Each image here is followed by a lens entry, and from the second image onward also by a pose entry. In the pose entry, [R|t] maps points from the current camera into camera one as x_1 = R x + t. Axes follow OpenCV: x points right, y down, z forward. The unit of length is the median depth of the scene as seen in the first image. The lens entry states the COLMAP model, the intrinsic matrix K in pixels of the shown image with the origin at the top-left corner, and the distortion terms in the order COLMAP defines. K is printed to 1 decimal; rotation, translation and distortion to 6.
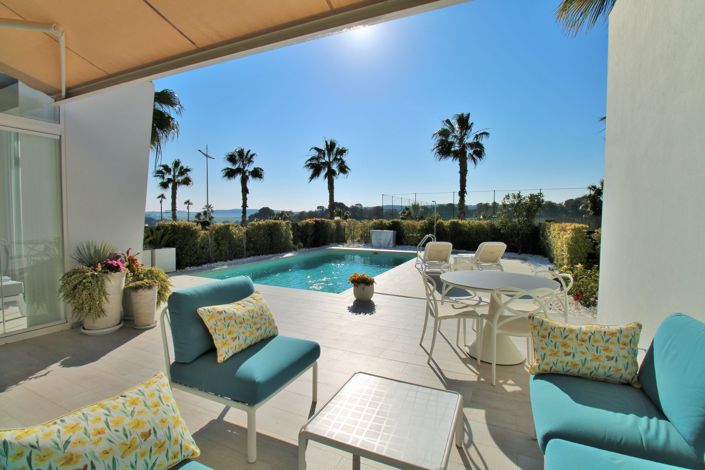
lens RADIAL K [[324.3, 0, 355.6], [0, 324.3, 224.3], [0, 0, 1]] dist [-0.001502, -0.015045]
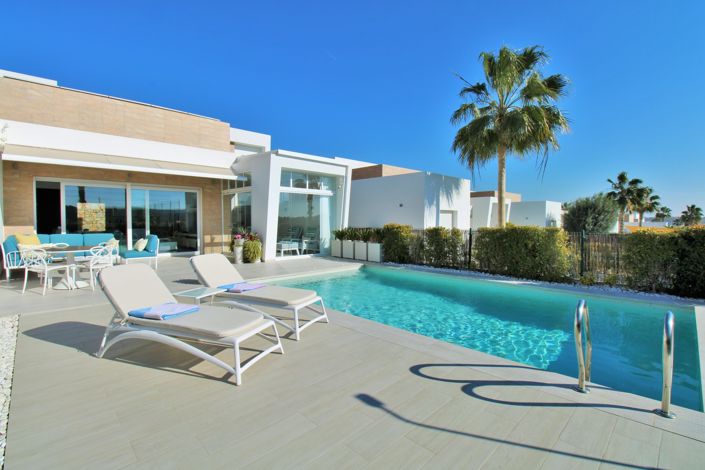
lens RADIAL K [[324.3, 0, 355.6], [0, 324.3, 224.3], [0, 0, 1]] dist [-0.001502, -0.015045]
pose [[-0.354135, 0.001910, -0.935192, 0.195770], [-0.027179, 0.999554, 0.012334, -0.005911], [0.934799, 0.029785, -0.353925, 0.381270]]
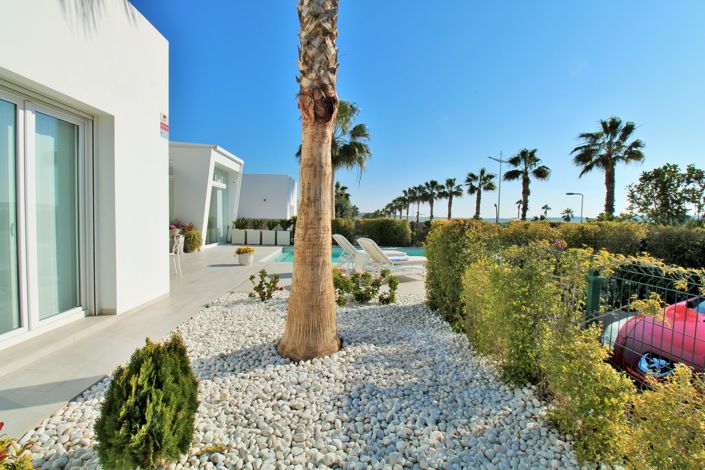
lens RADIAL K [[324.3, 0, 355.6], [0, 324.3, 224.3], [0, 0, 1]] dist [-0.001502, -0.015045]
pose [[0.469304, 0.024235, -0.882704, 0.303833], [-0.040149, 0.999175, 0.006087, 0.003179], [0.882124, 0.032583, 0.469890, 0.142937]]
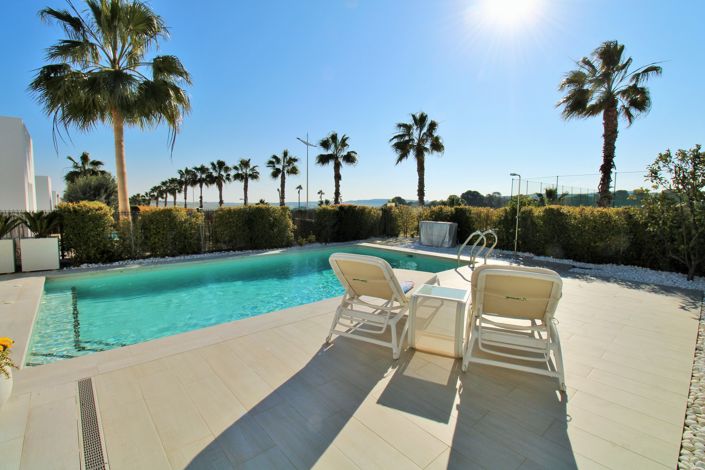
lens RADIAL K [[324.3, 0, 355.6], [0, 324.3, 224.3], [0, 0, 1]] dist [-0.001502, -0.015045]
pose [[0.917586, 0.025244, -0.396735, 0.104094], [-0.012622, 0.999329, 0.034394, 0.001746], [0.397337, -0.026552, 0.917289, 0.167336]]
